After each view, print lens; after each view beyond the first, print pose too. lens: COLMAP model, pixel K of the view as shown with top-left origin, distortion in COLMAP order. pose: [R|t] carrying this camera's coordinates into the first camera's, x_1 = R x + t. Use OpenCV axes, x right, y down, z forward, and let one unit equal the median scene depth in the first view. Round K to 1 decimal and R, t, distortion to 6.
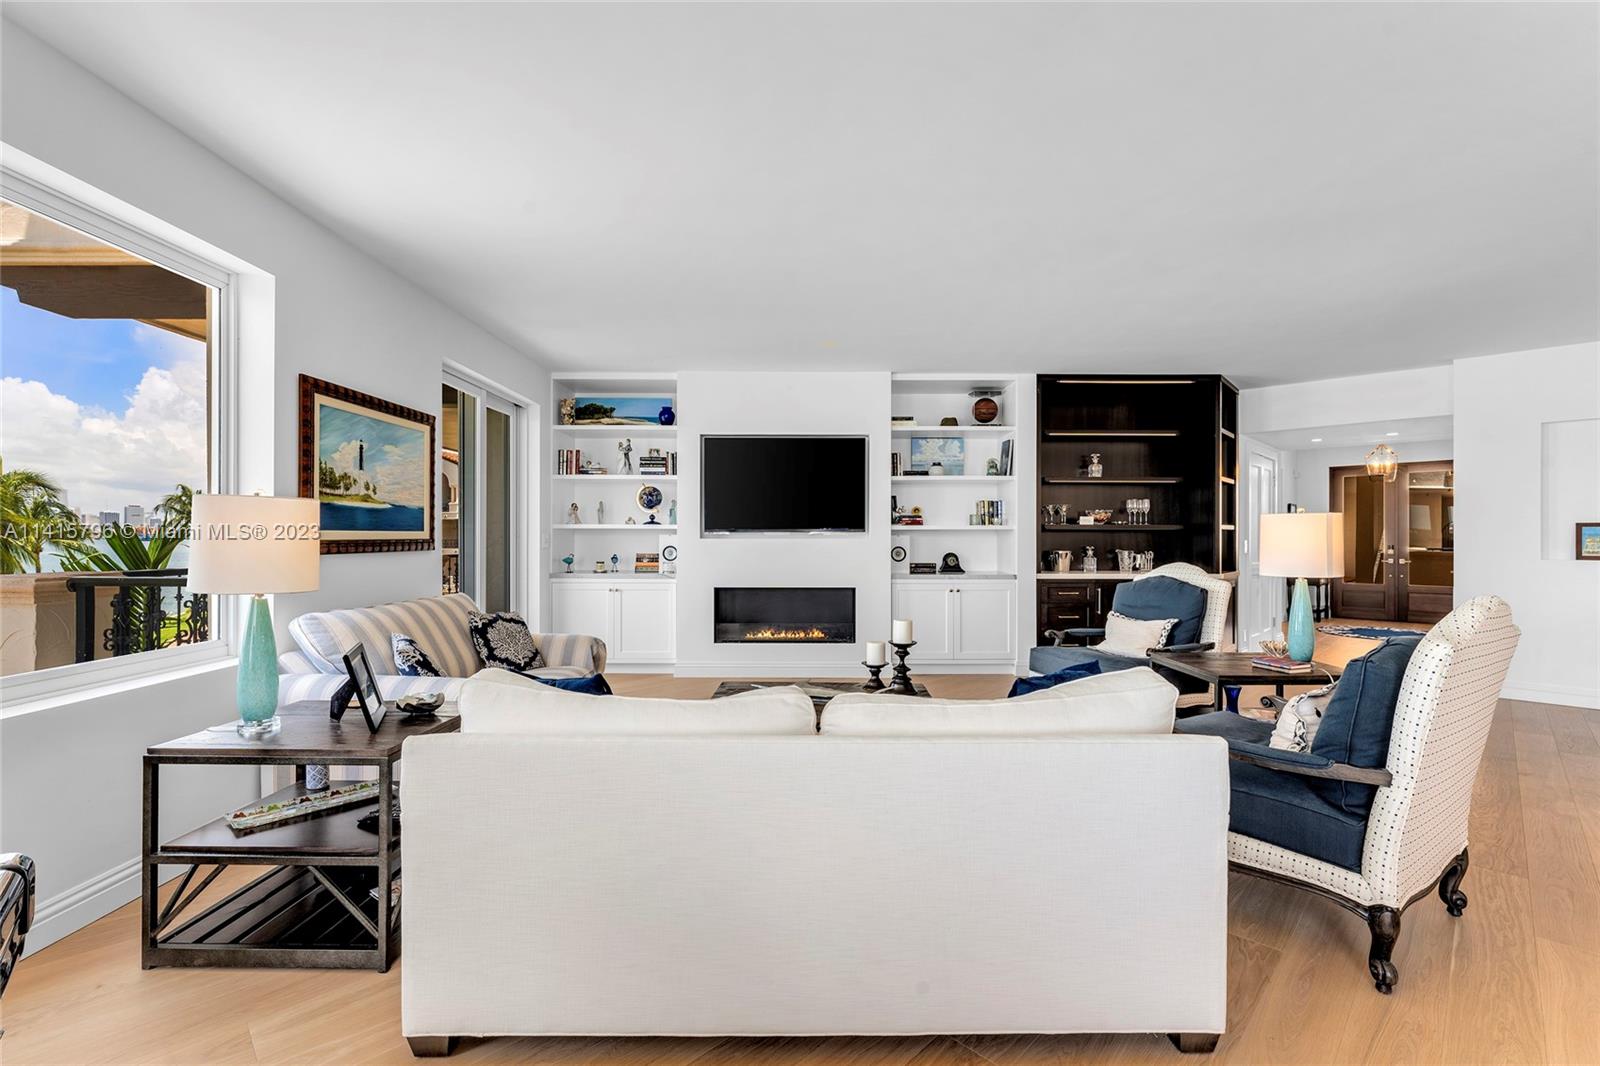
lens RADIAL K [[682.4, 0, 800.0], [0, 682.4, 533.0], [0, 0, 1]] dist [0.000005, -0.000010]
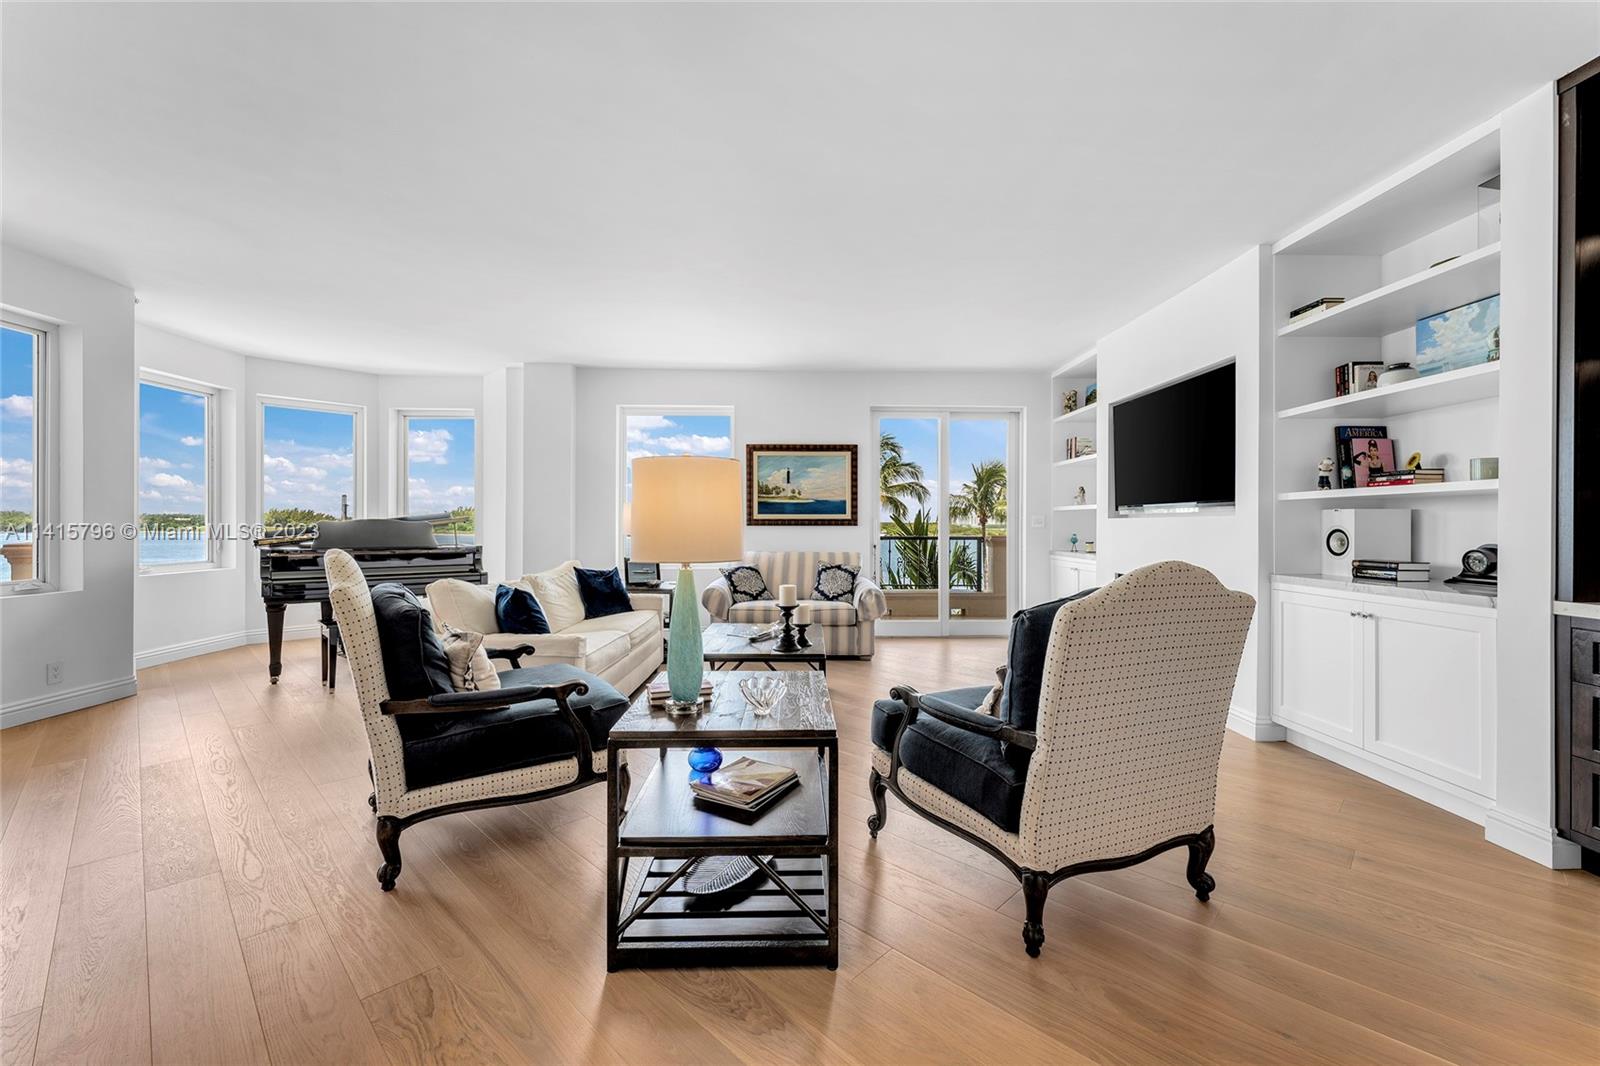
lens RADIAL K [[653.3, 0, 805.9], [0, 653.3, 525.3], [0, 0, 1]] dist [0.000753, 0.000589]
pose [[0.025878, 0.000432, -0.999665, 1.153137], [0.002706, 0.999996, 0.000502, 0.025590], [0.999661, -0.002718, 0.025876, 0.927211]]
